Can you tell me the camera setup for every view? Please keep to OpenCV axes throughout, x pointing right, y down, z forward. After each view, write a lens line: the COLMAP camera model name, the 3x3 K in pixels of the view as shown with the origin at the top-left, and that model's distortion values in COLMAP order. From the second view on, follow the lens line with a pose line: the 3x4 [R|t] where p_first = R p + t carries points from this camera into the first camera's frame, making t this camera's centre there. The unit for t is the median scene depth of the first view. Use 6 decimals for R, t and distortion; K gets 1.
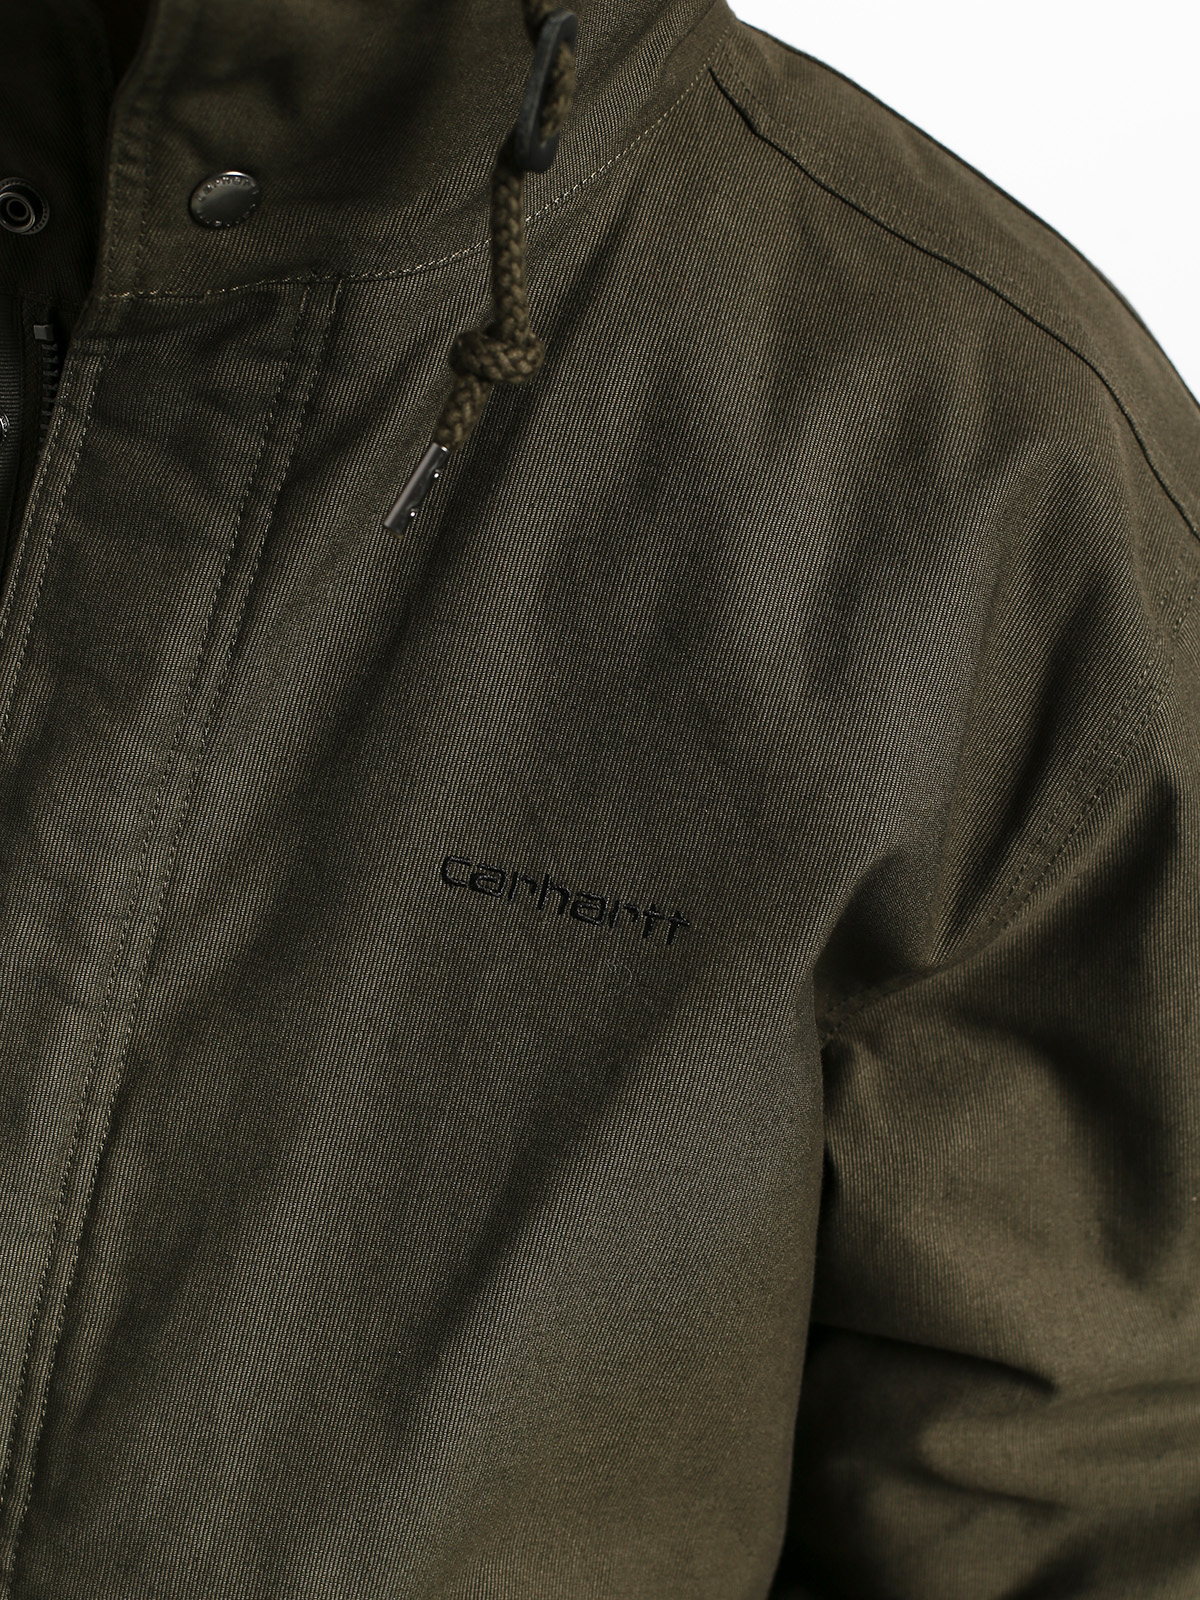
lens RADIAL K [[2289.1, 0, 600.0], [0, 2289.1, 800.0], [0, 0, 1]] dist [-0.026059, 0.012833]
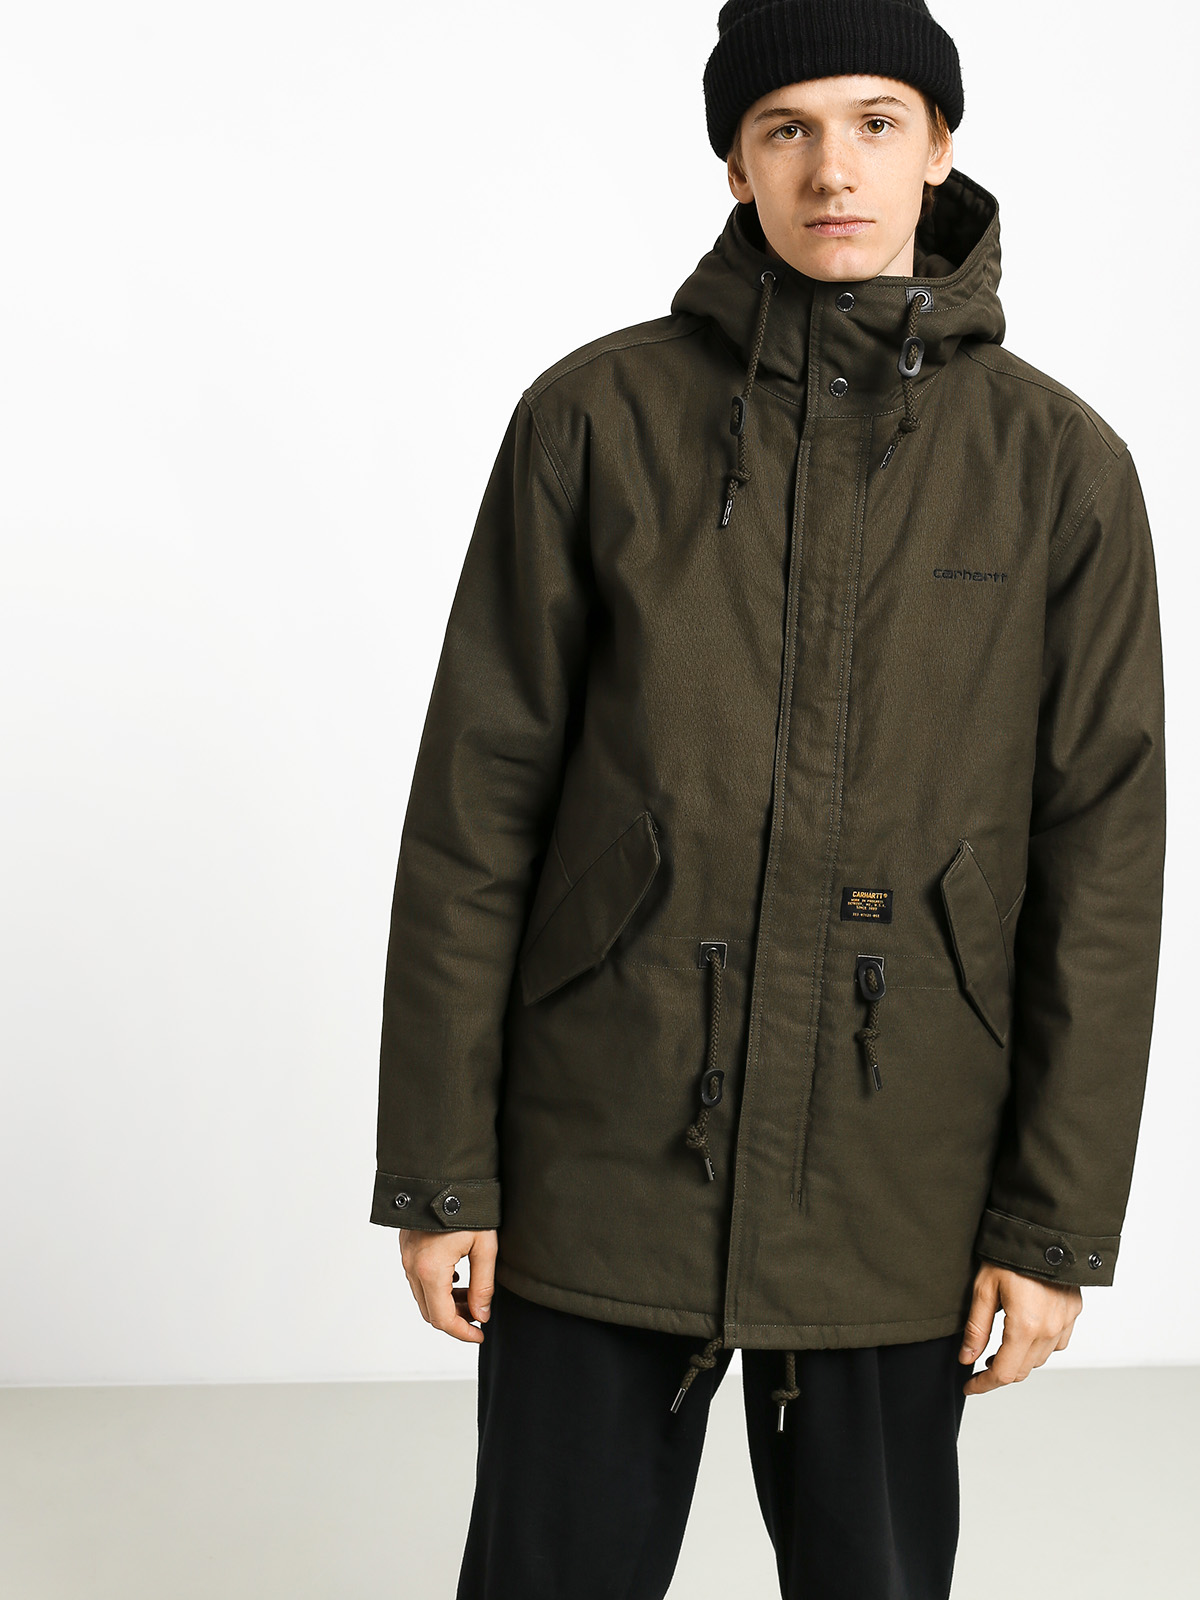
lens RADIAL K [[2289.1, 0, 600.0], [0, 2289.1, 800.0], [0, 0, 1]] dist [-0.026059, 0.012833]
pose [[0.927711, -0.125484, -0.351578, 0.622686], [0.163134, 0.983398, 0.079472, 0.009989], [0.335768, -0.131082, 0.932779, -2.373665]]
